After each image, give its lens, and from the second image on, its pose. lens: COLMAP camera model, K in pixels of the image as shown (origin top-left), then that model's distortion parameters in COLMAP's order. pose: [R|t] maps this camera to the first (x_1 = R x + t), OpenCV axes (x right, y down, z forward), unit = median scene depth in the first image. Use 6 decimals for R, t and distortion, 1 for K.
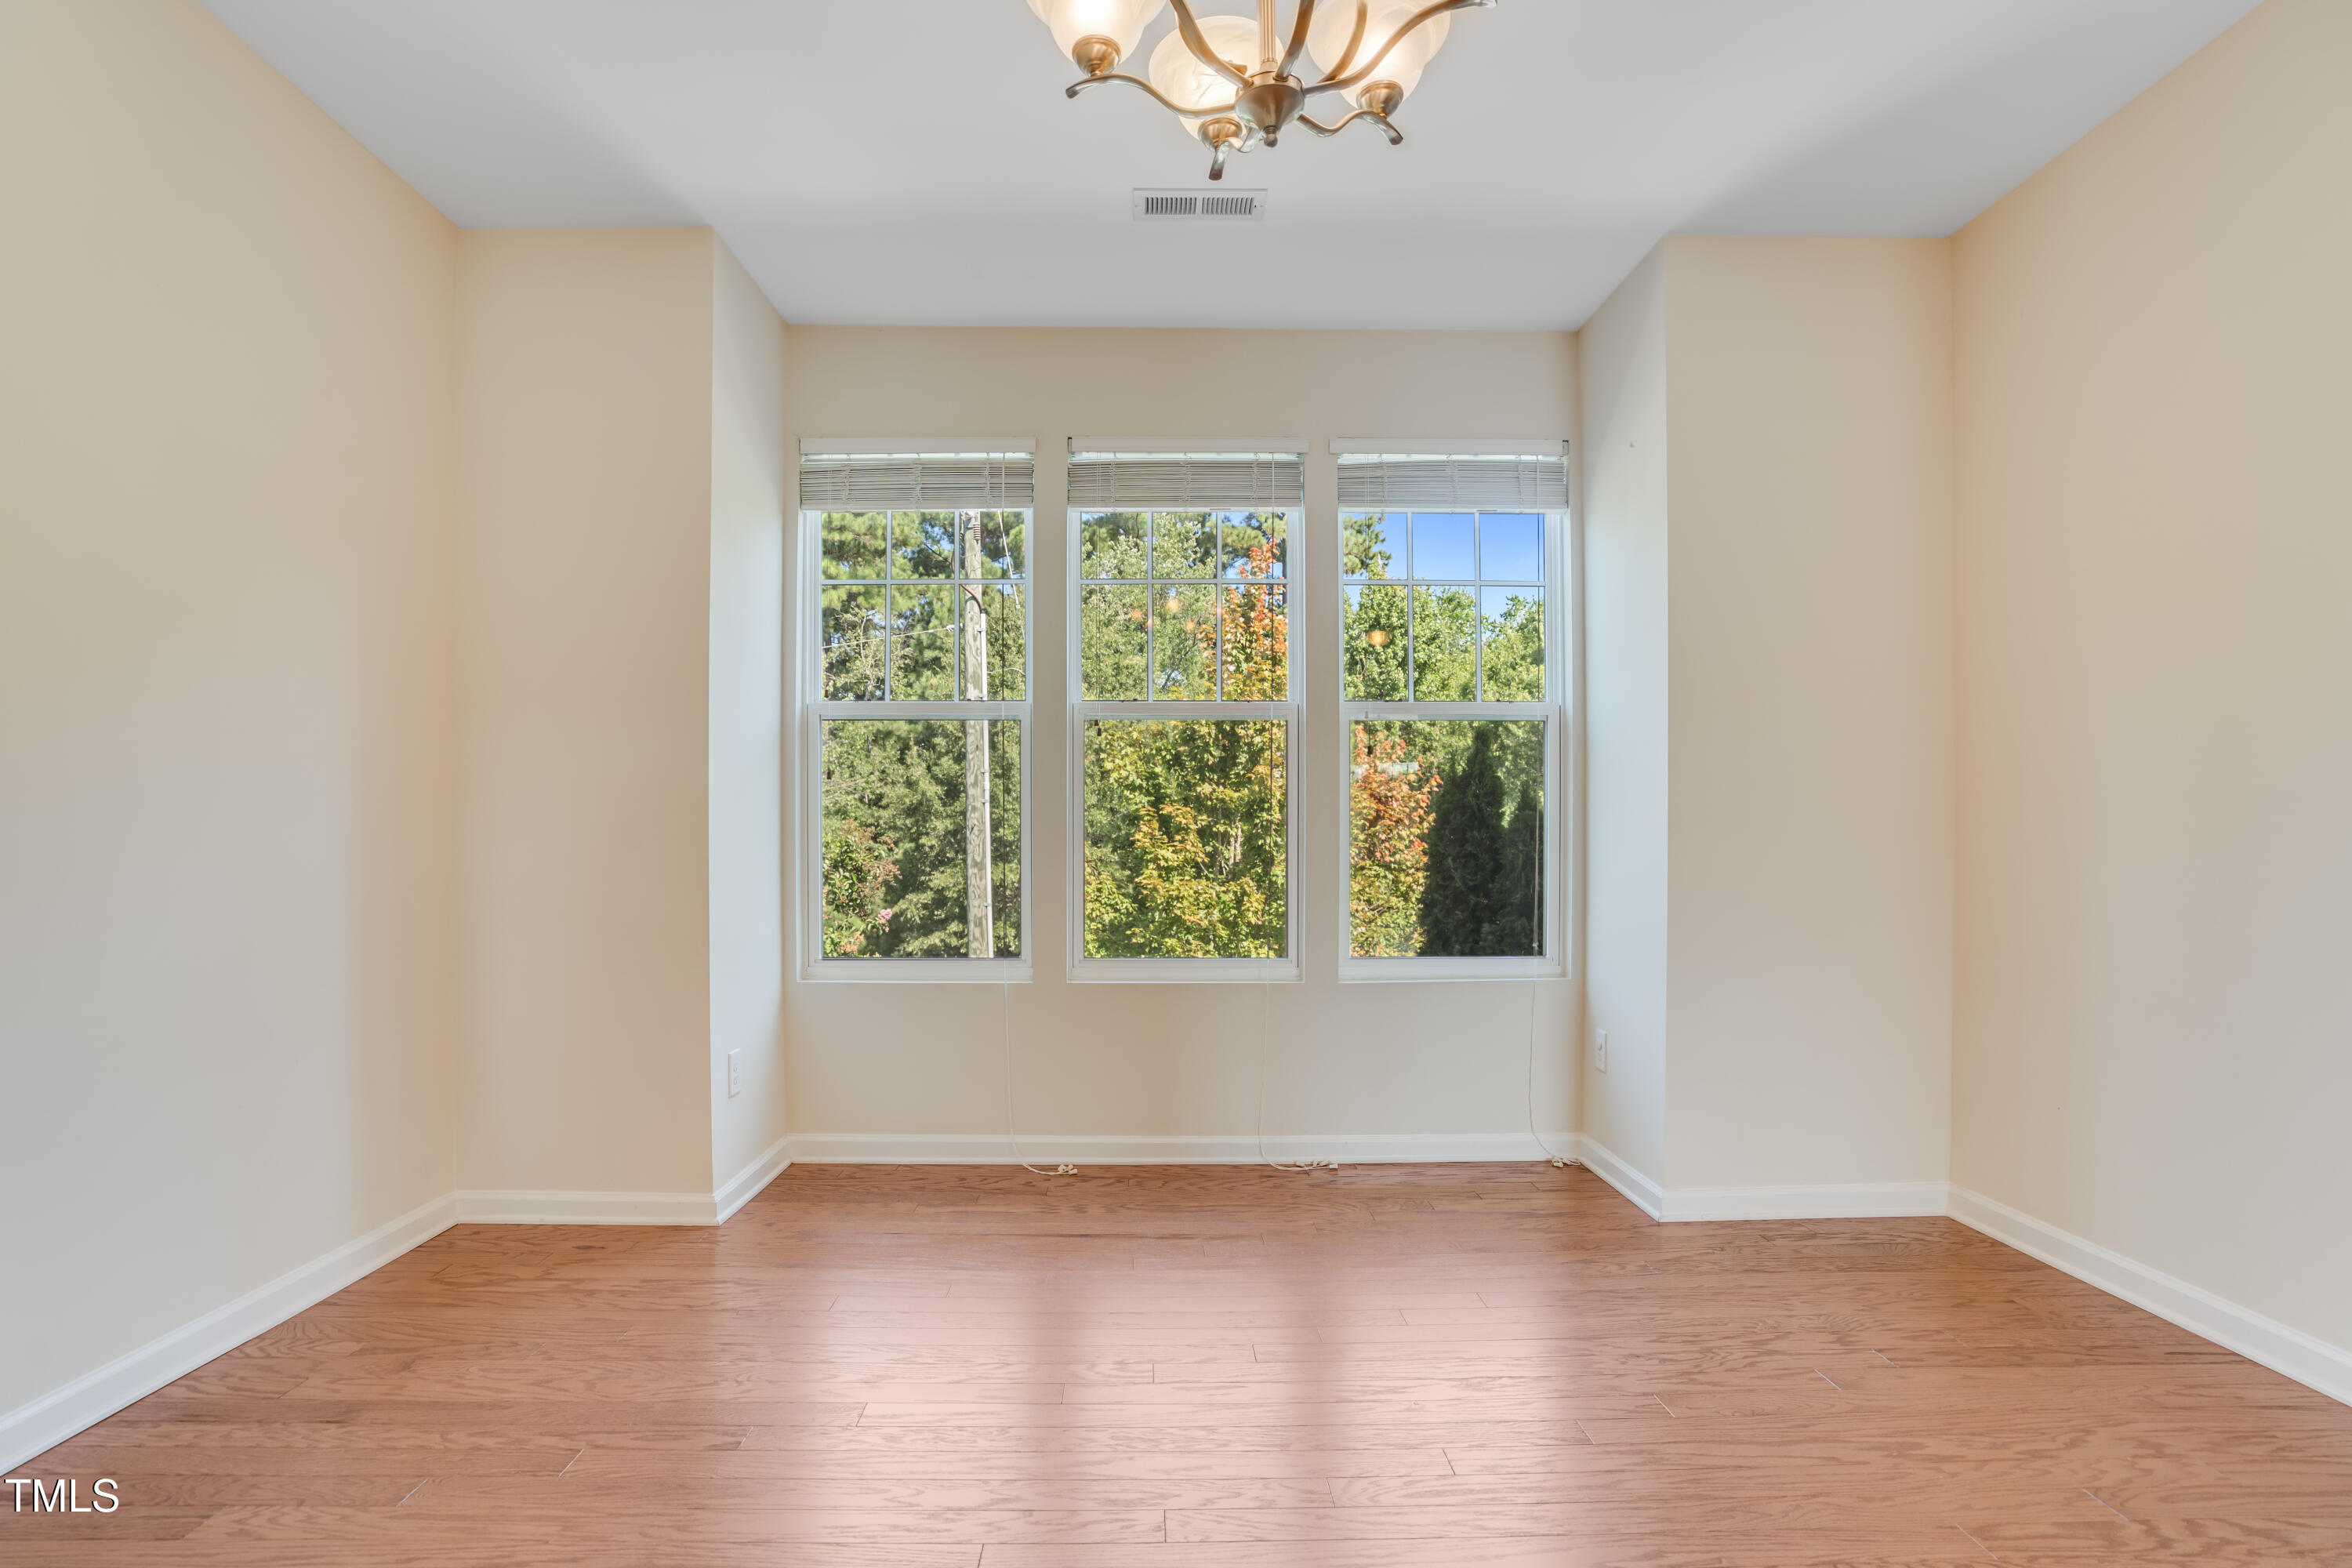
lens RADIAL K [[1117.2, 0, 1148.4], [0, 1117.2, 834.8], [0, 0, 1]] dist [-0.074837, 0.033262]
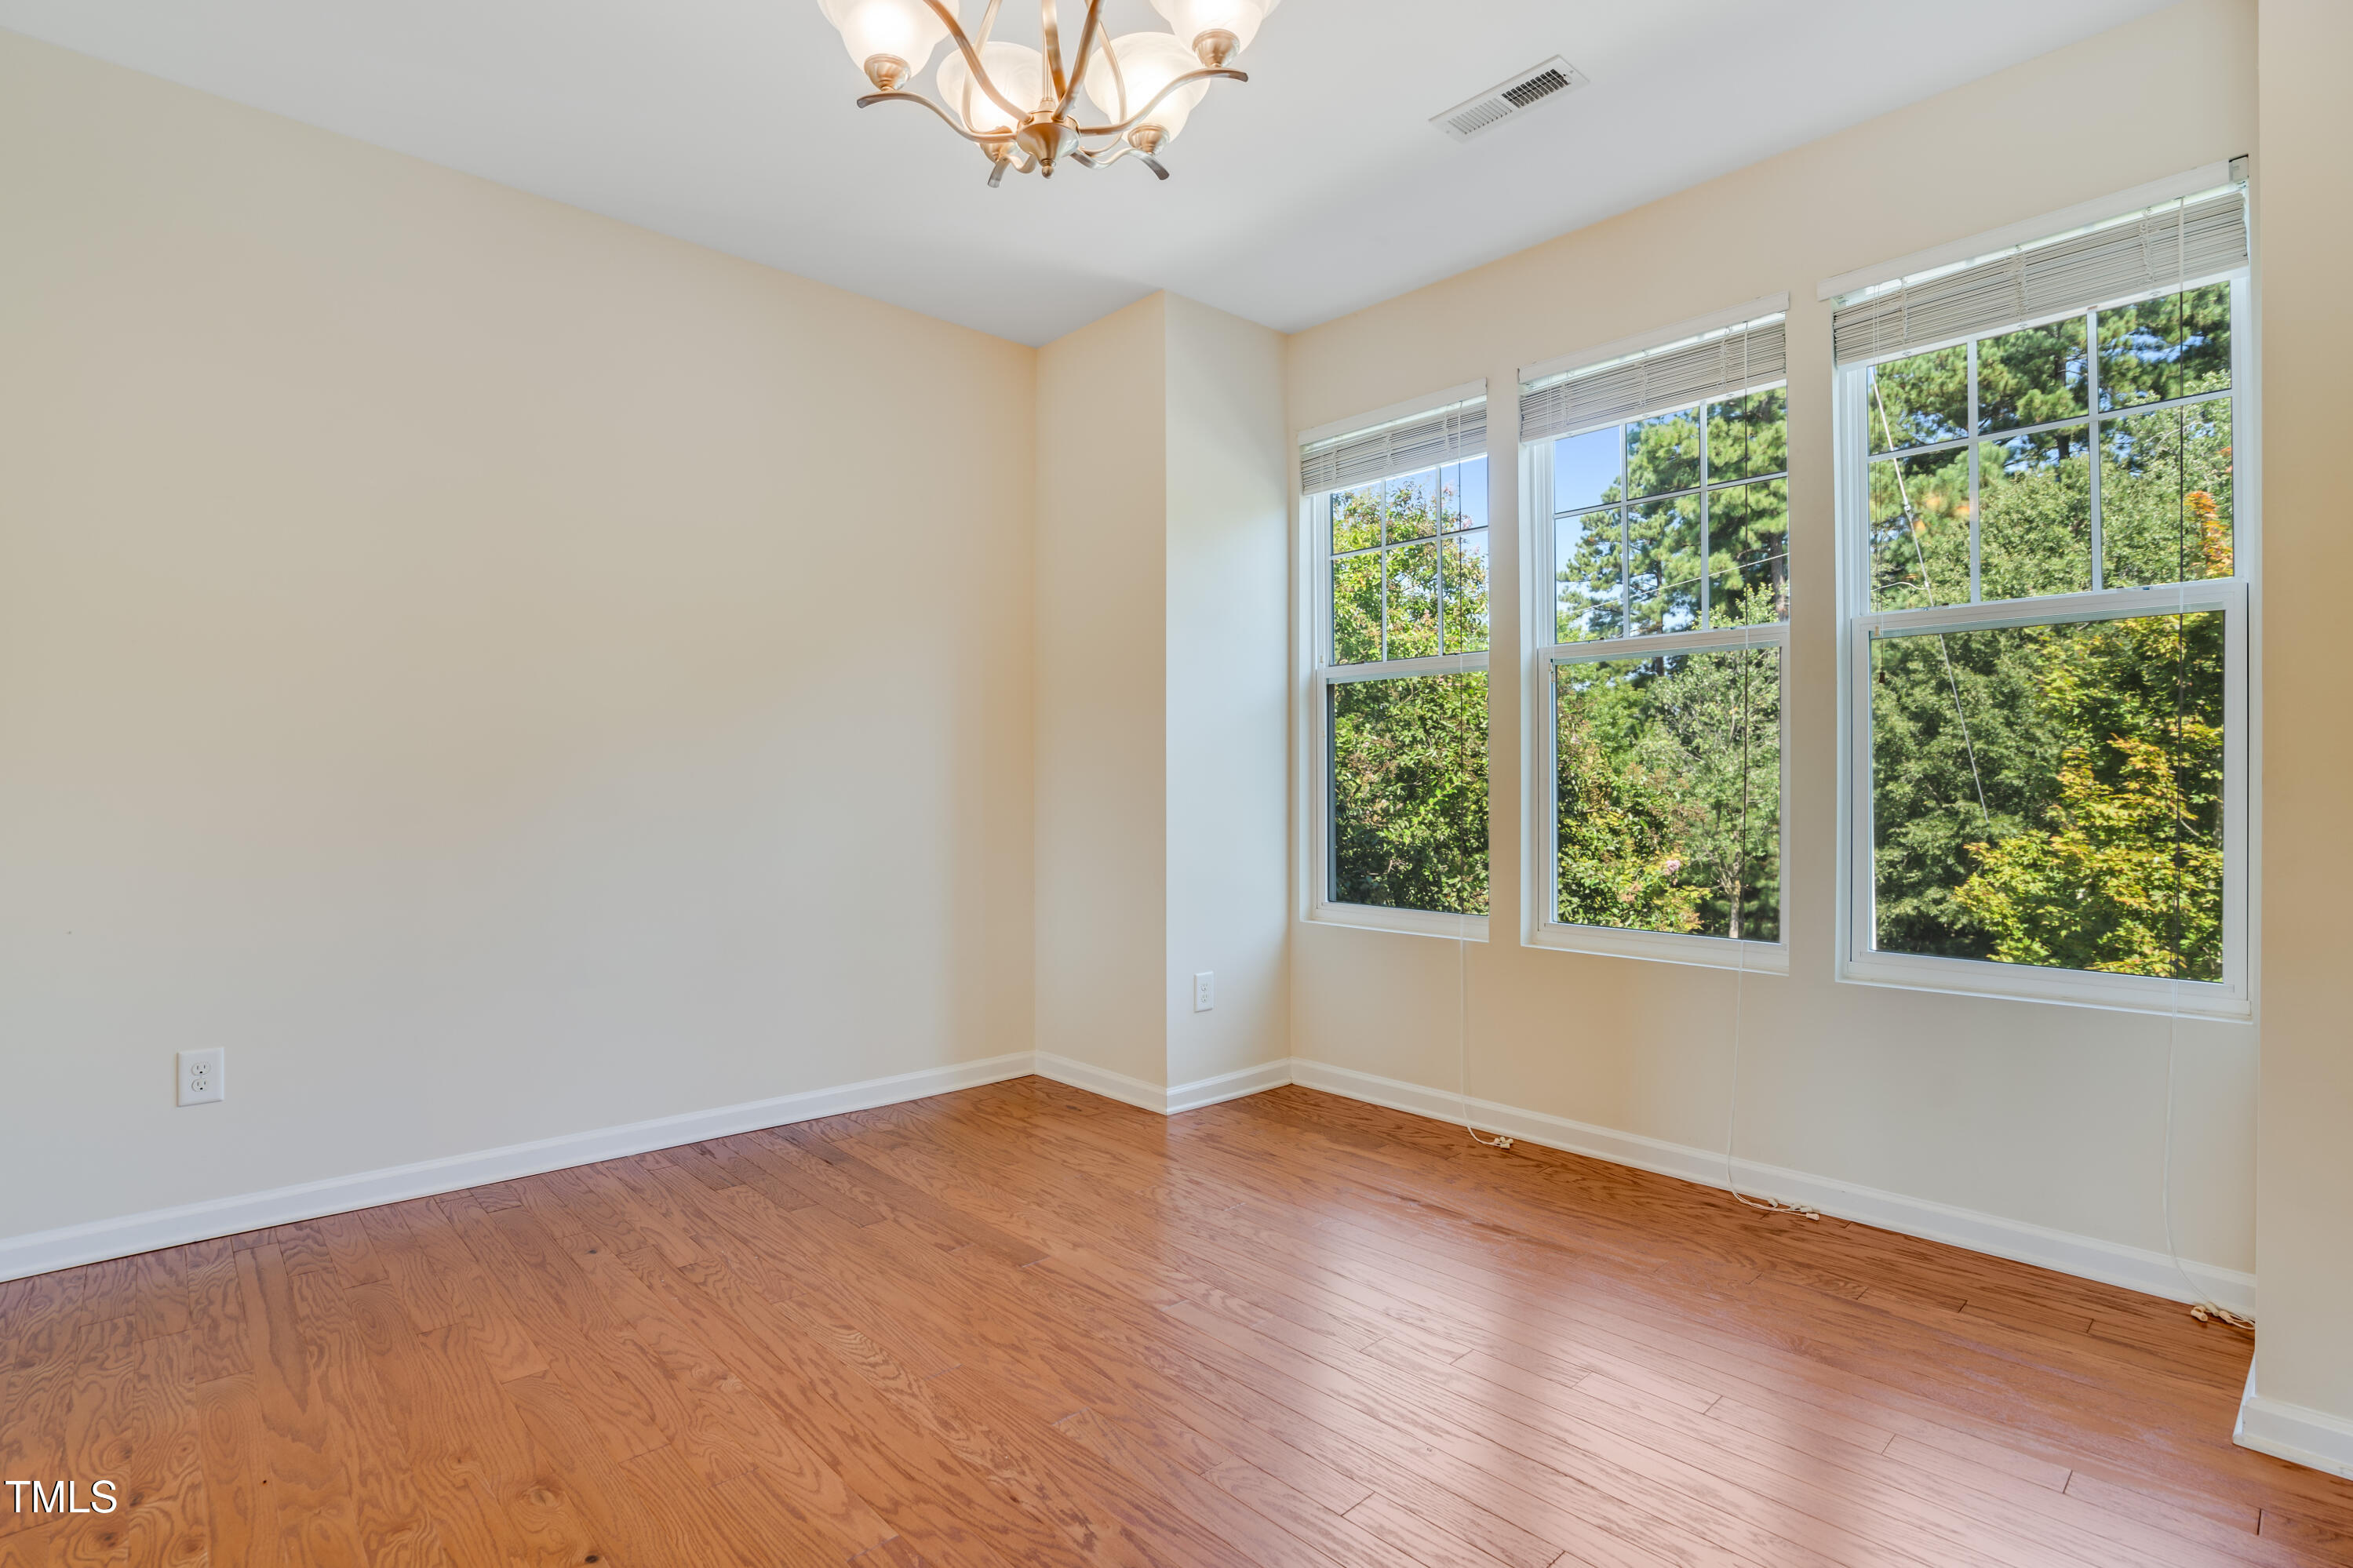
lens RADIAL K [[1127.9, 0, 1160.8], [0, 1127.9, 779.8], [0, 0, 1]] dist [-0.056956, 0.022836]
pose [[0.675153, -0.000954, -0.737677, 0.433414], [0.001210, 0.999999, -0.000185, -0.009246], [0.737677, -0.000767, 0.675154, 0.138419]]
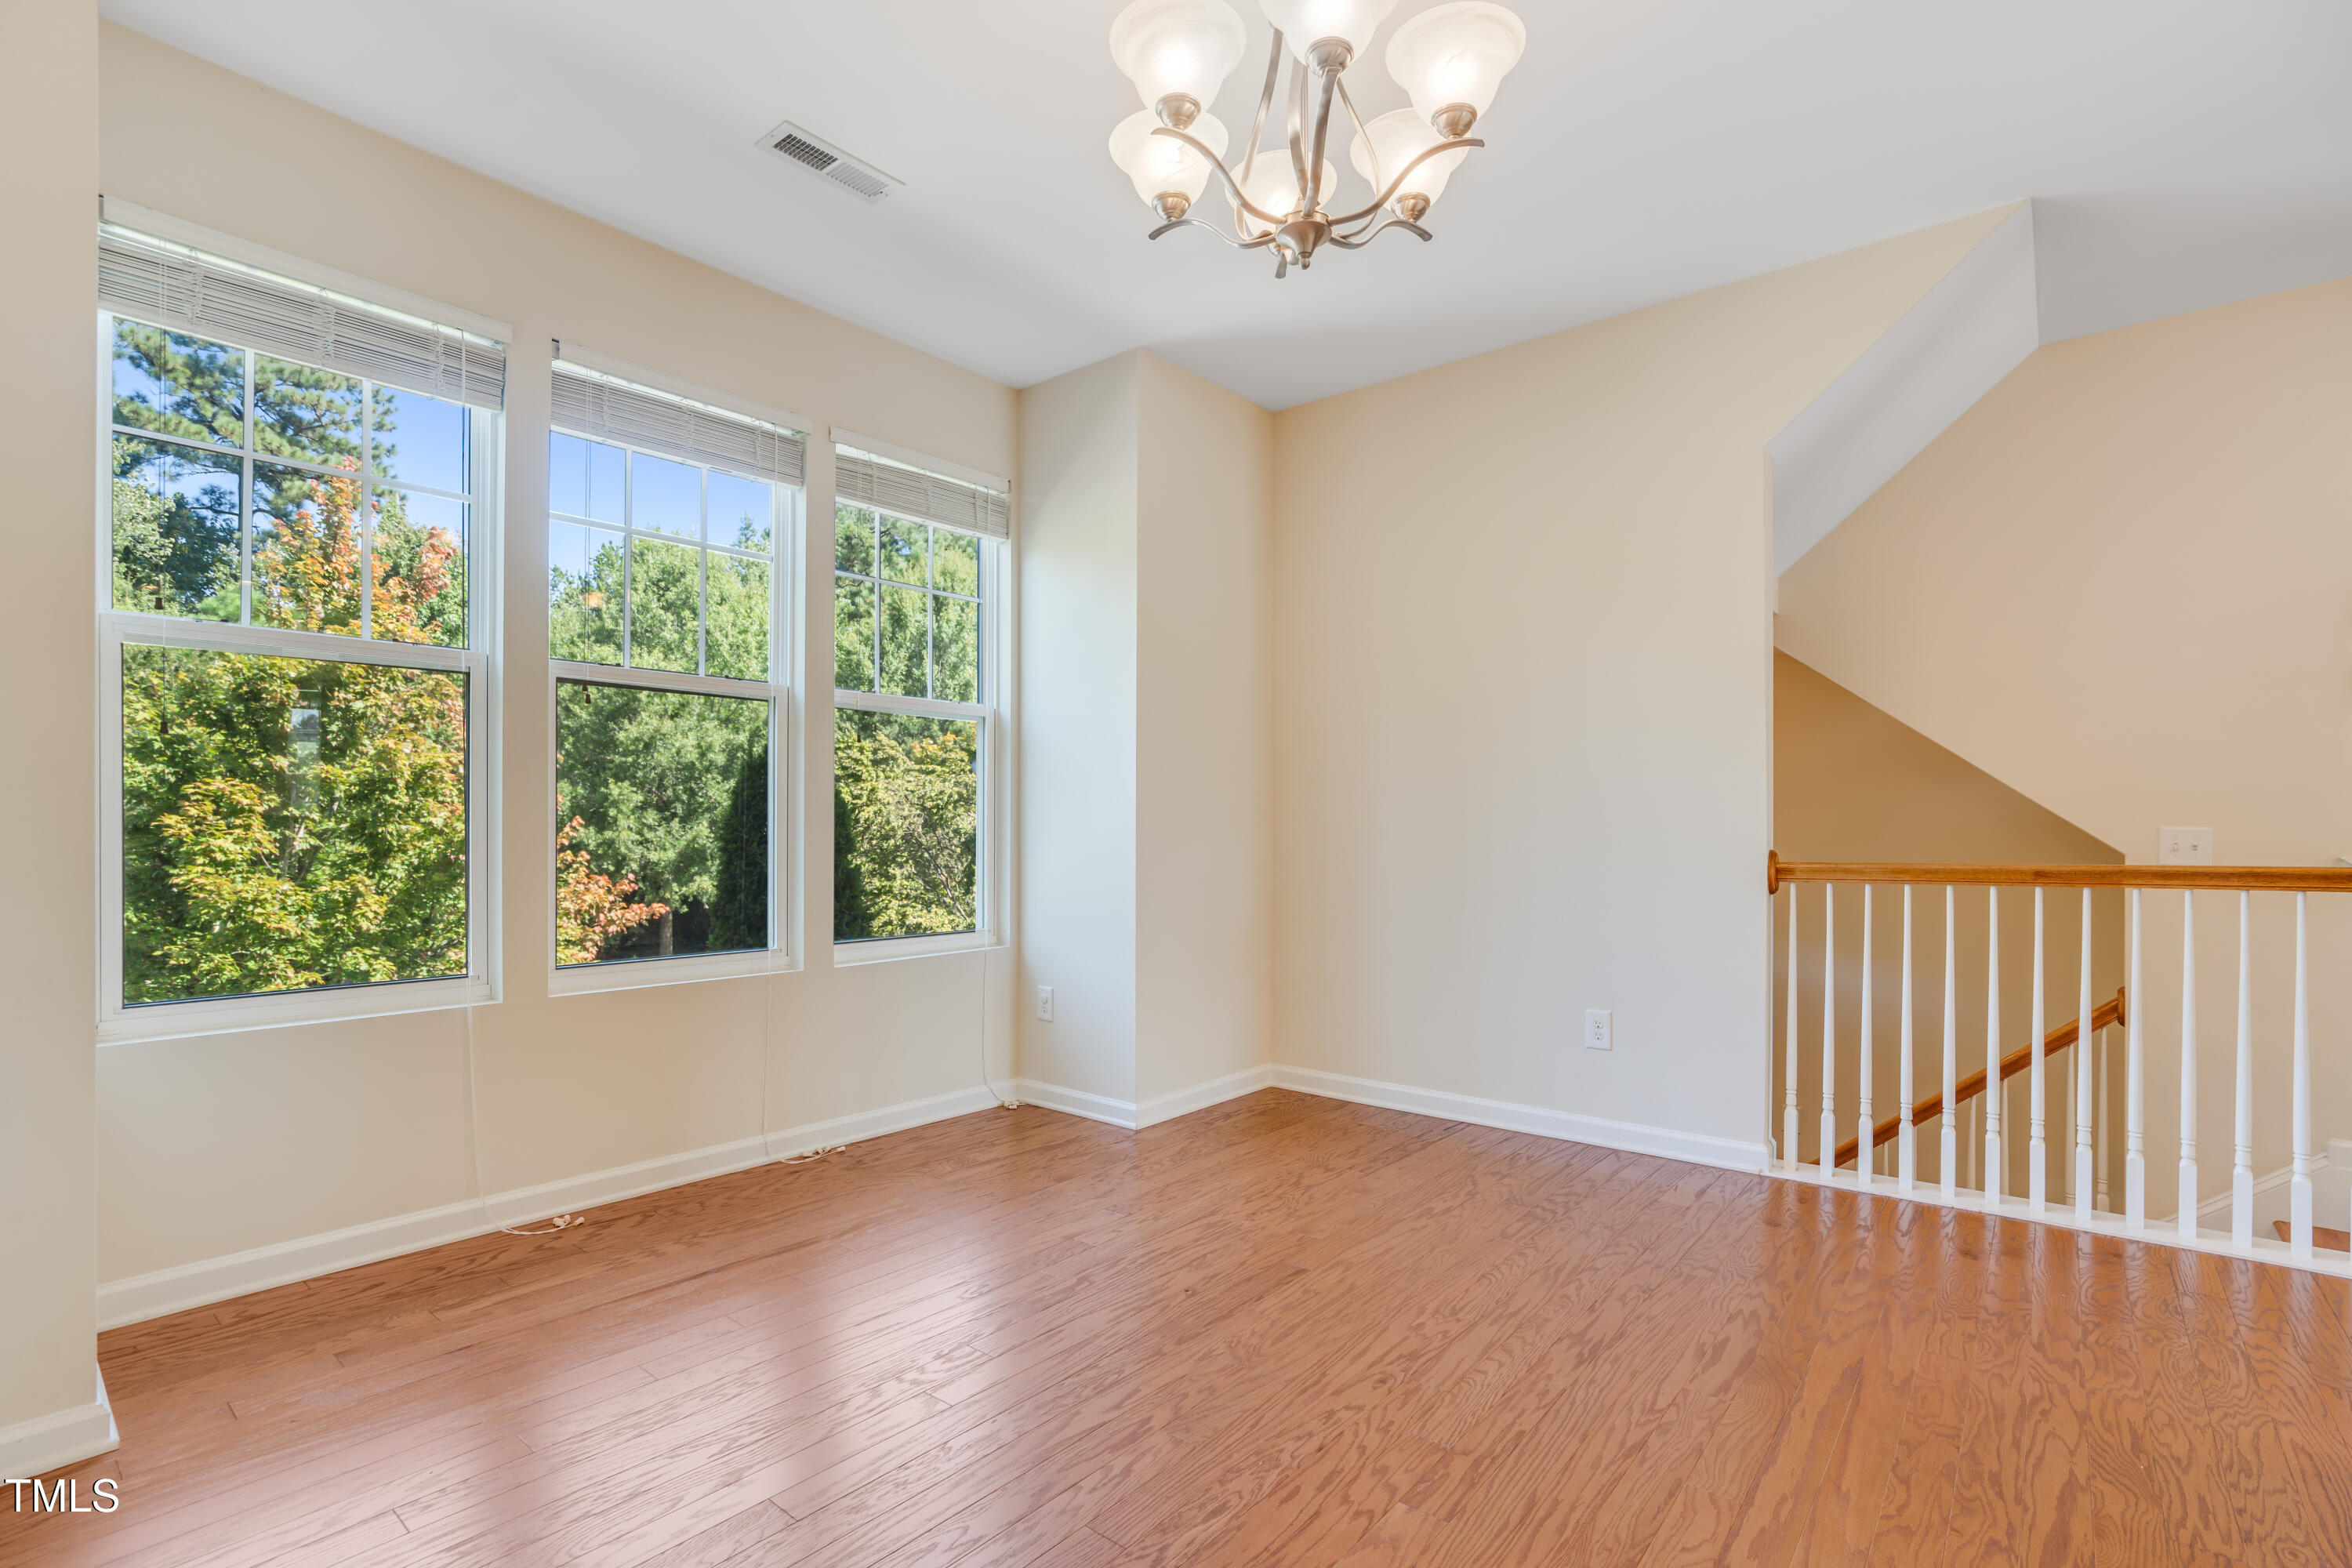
lens RADIAL K [[1088.3, 0, 1170.2], [0, 1088.3, 819.5], [0, 0, 1]] dist [-0.046042, 0.023300]
pose [[0.650164, 0.006427, 0.759767, -0.390677], [-0.004840, 0.999979, -0.004318, 0.001513], [-0.759779, -0.000870, 0.650181, 0.133920]]
